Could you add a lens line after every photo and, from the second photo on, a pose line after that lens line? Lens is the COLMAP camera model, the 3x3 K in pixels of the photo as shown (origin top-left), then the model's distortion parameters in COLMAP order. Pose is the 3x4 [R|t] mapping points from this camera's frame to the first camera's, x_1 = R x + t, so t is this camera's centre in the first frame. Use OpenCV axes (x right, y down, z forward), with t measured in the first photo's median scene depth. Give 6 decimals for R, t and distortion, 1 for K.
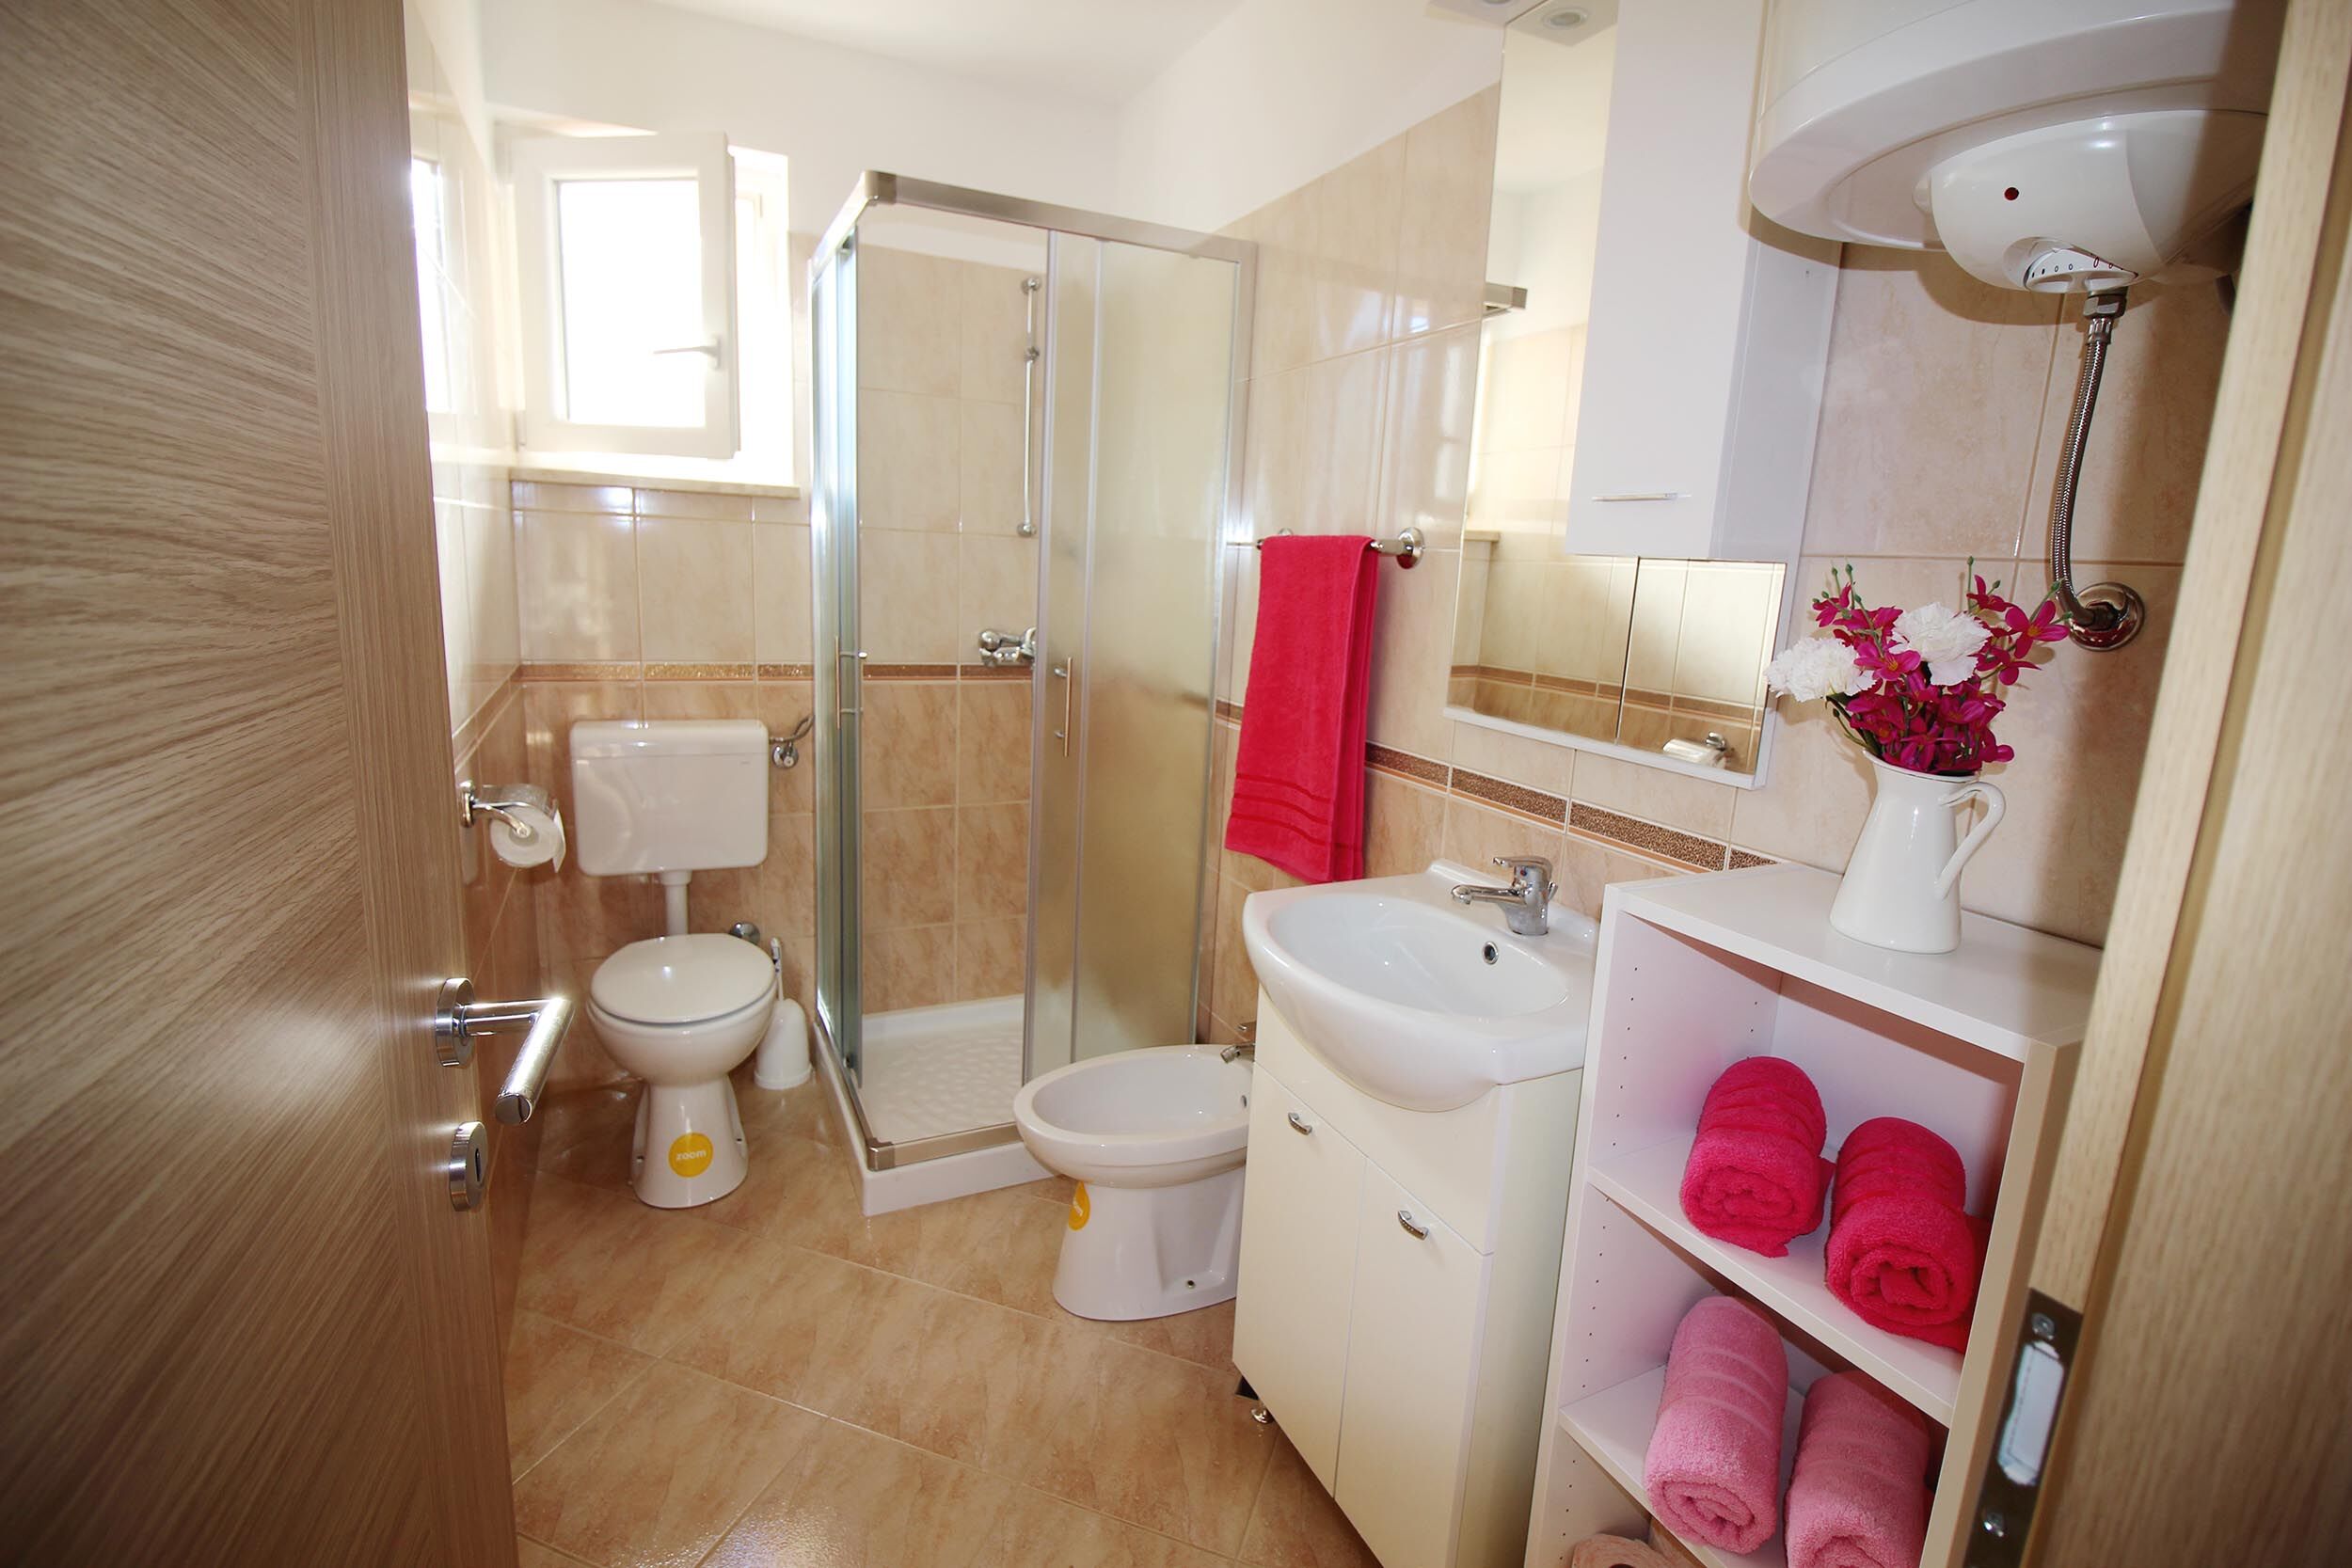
lens RADIAL K [[1082.9, 0, 1174.6], [0, 1082.9, 771.6], [0, 0, 1]] dist [-0.003520, -0.011763]
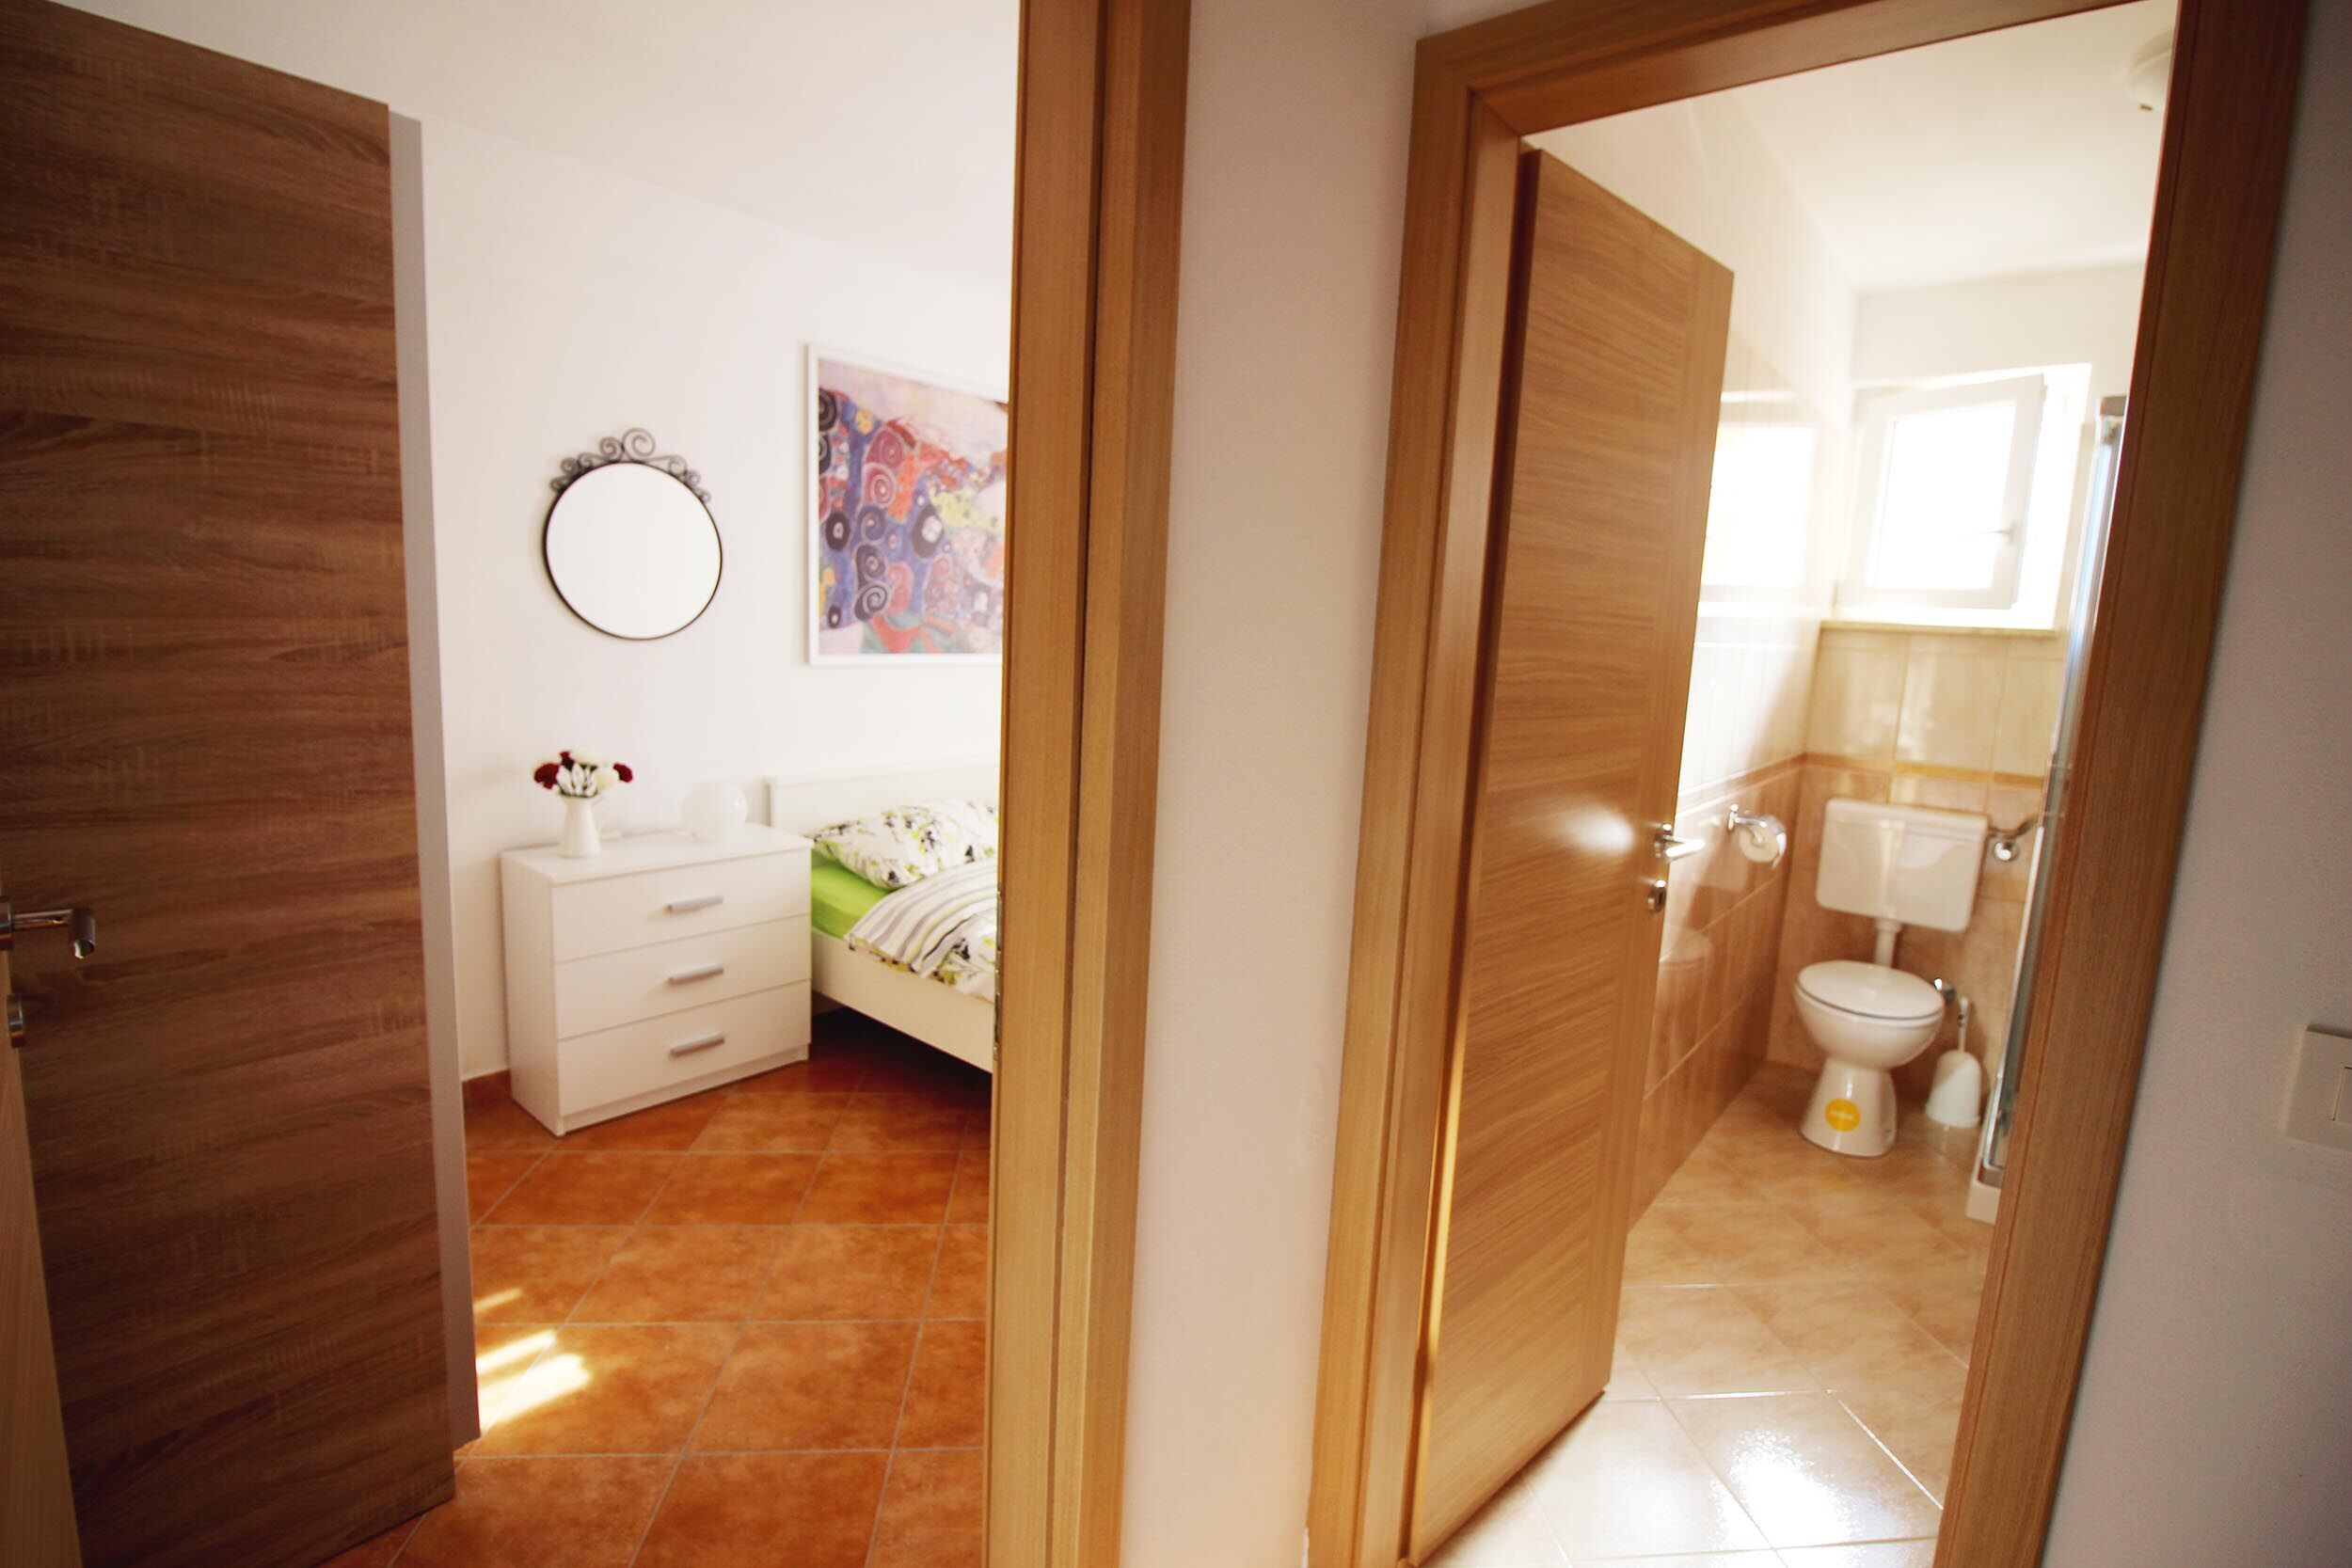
lens RADIAL K [[1082.9, 0, 1174.6], [0, 1082.9, 771.6], [0, 0, 1]] dist [-0.003520, -0.011763]
pose [[0.409046, 0.092968, -0.907765, 0.388614], [-0.198321, 0.980075, 0.011009, 0.081354], [0.890702, 0.175526, 0.419334, -0.382419]]
